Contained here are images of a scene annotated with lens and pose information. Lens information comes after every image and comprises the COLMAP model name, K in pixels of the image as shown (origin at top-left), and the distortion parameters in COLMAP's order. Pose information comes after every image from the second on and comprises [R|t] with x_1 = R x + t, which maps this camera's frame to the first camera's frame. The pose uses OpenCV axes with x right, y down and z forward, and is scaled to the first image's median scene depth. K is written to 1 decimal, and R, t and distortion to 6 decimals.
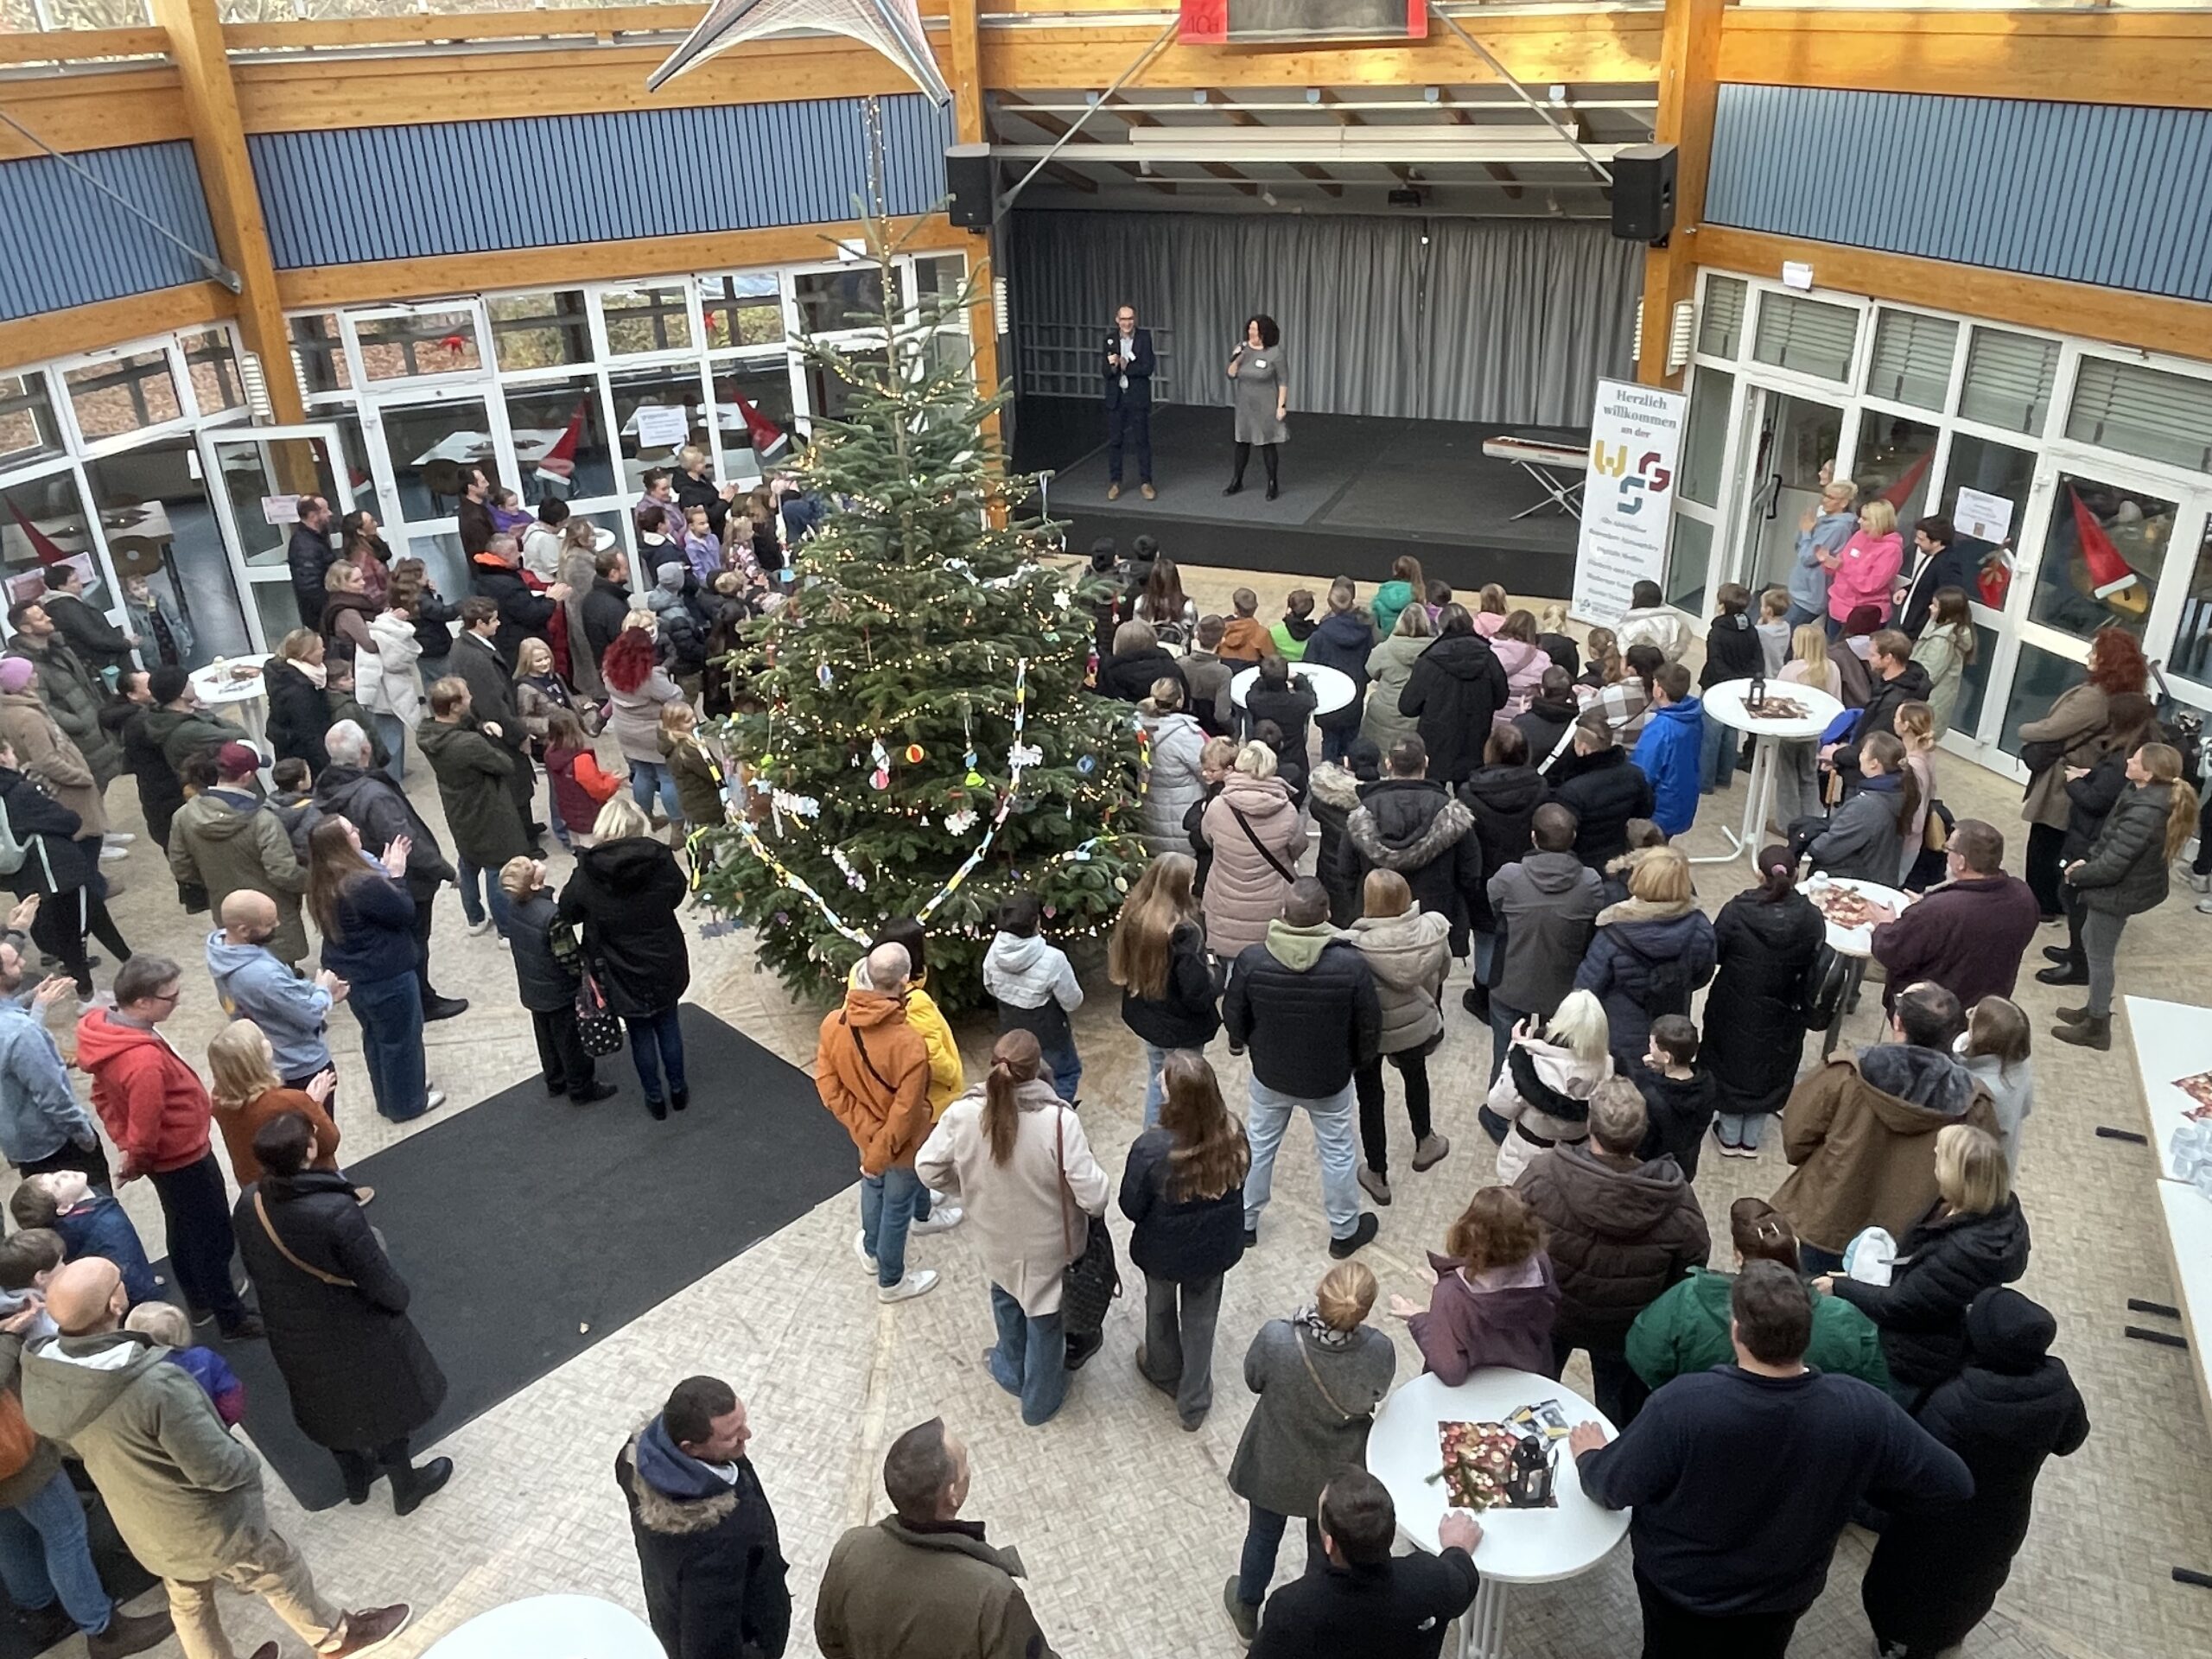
lens RADIAL K [[1670.3, 0, 1106.0], [0, 1670.3, 829.5], [0, 0, 1]] dist [0.032810, -0.051180]
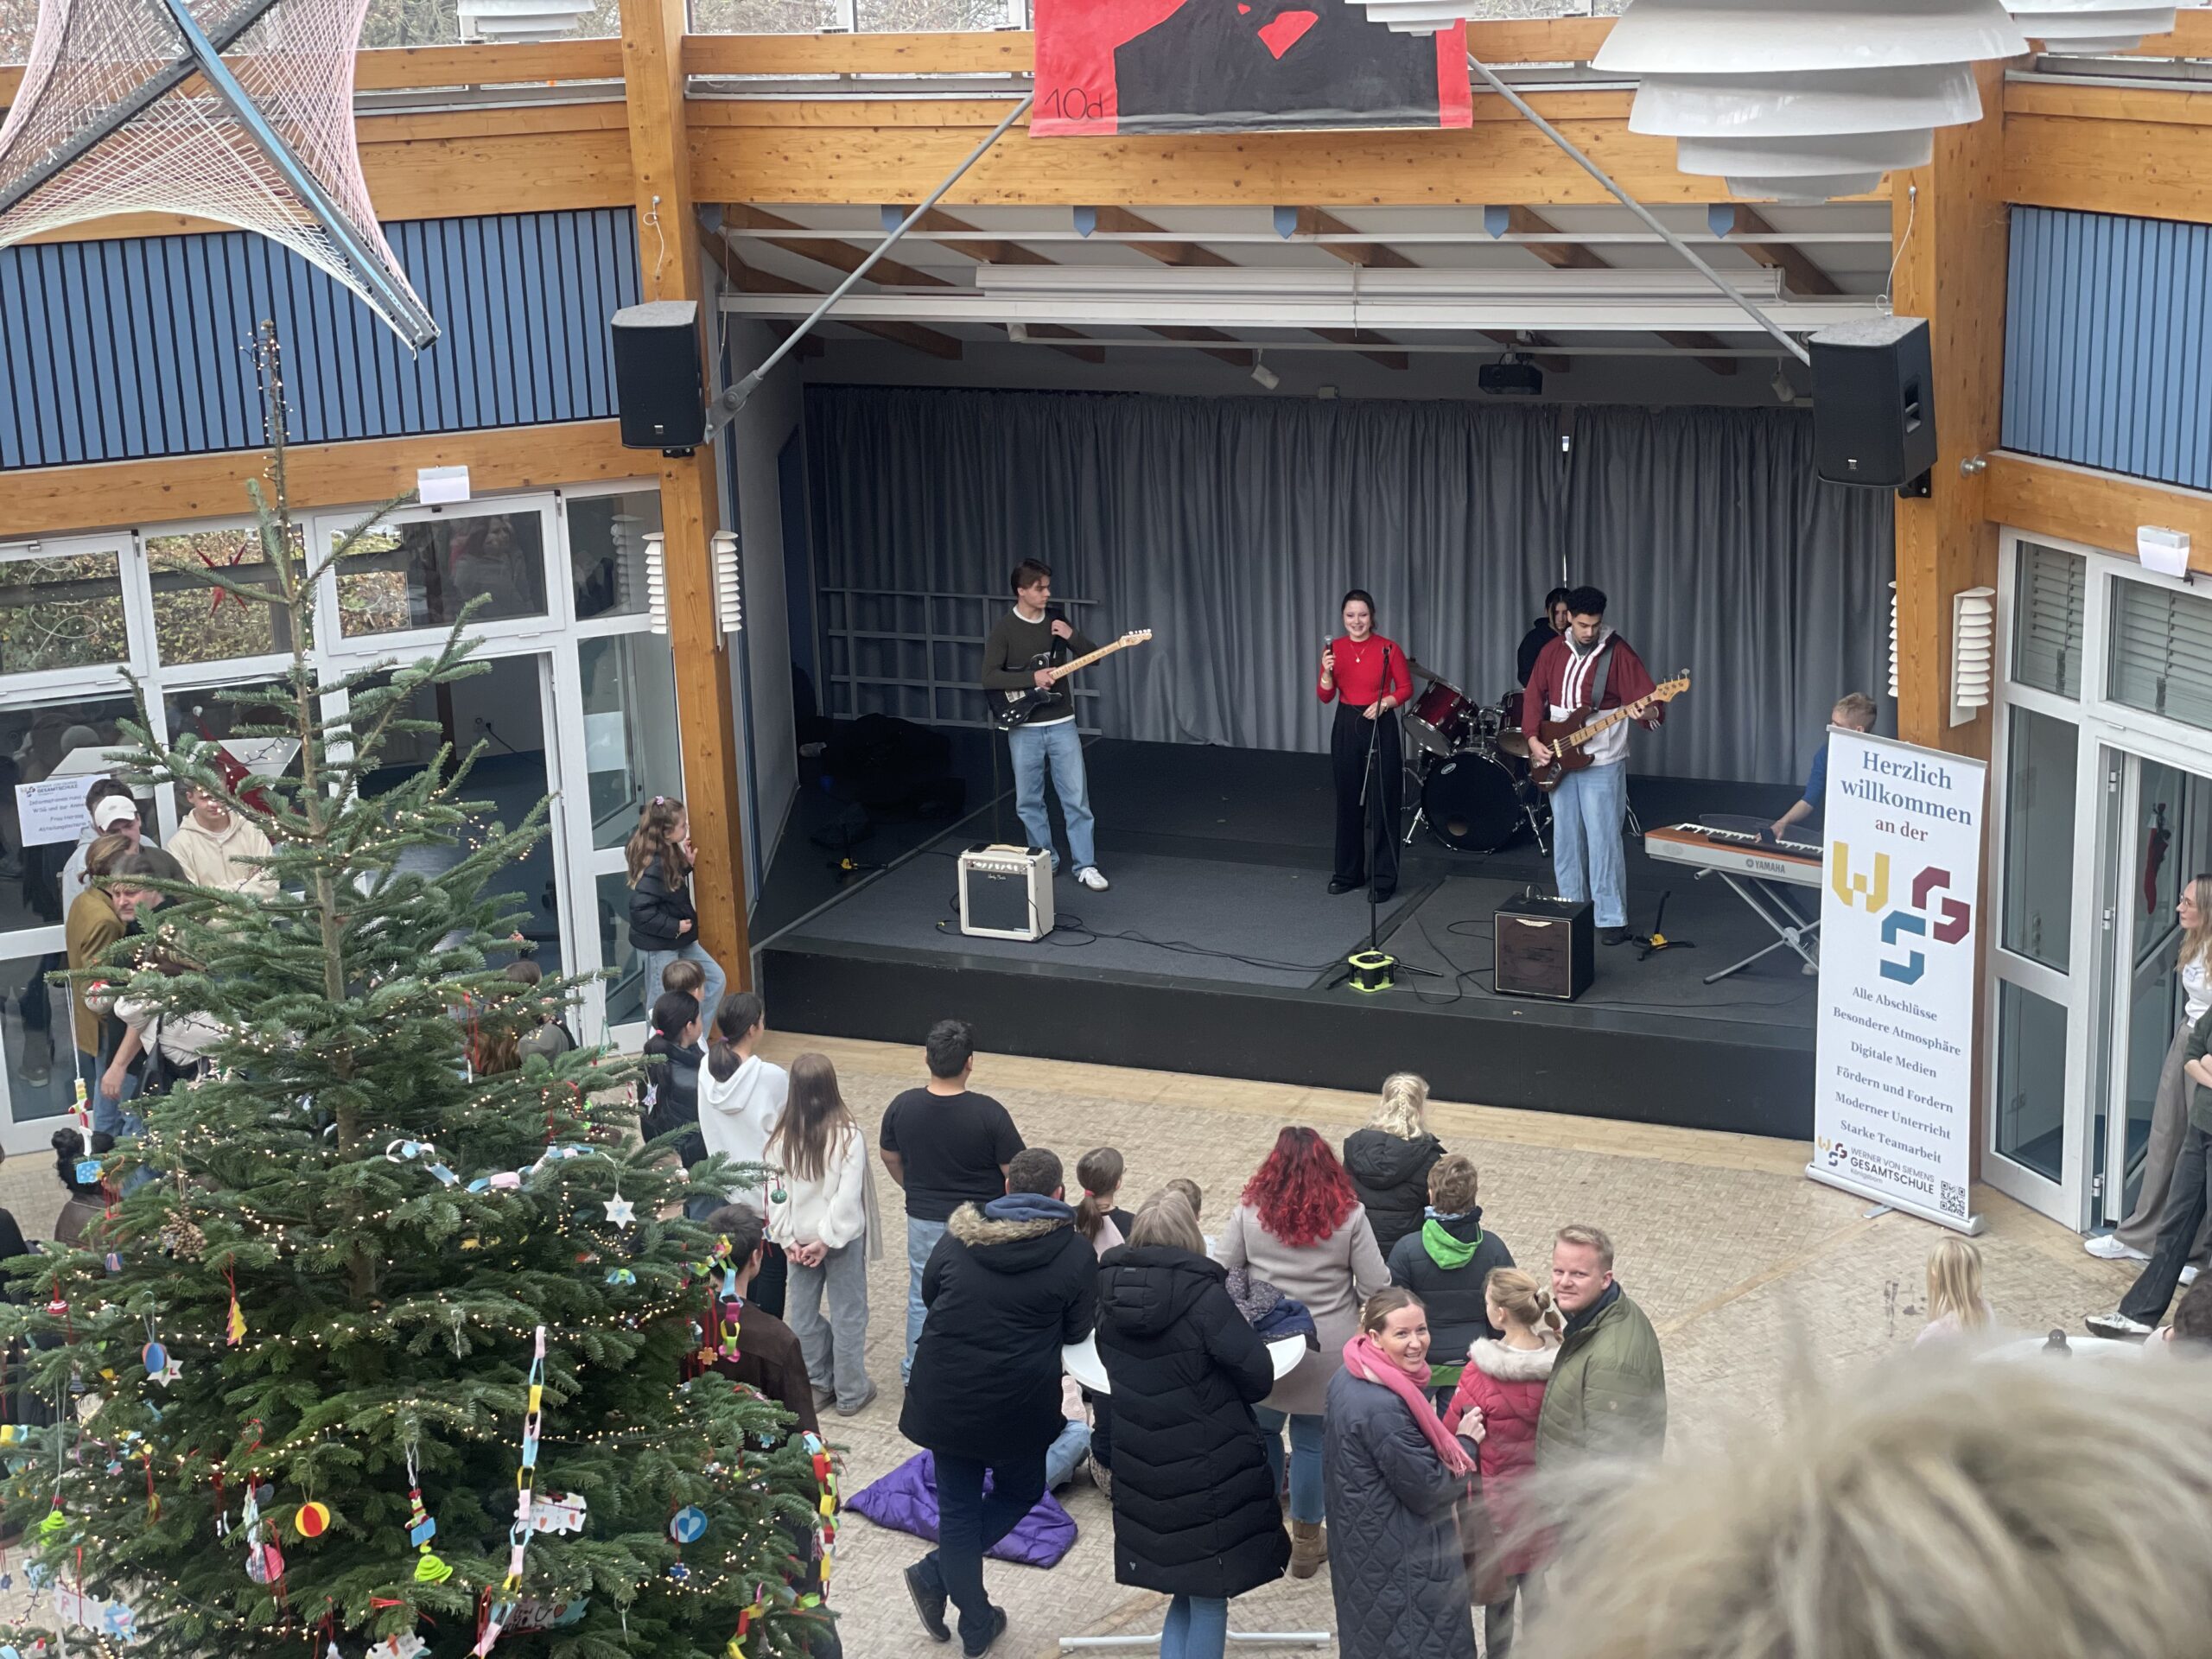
lens RADIAL K [[3362.1, 0, 1106.0], [0, 3362.1, 829.5], [0, 0, 1]] dist [0.112769, -0.056171]
pose [[0.999883, -0.000113, -0.015282, 0.093126], [-0.002934, 0.979955, -0.199198, -0.029529], [0.014998, 0.199219, 0.979840, -0.037907]]
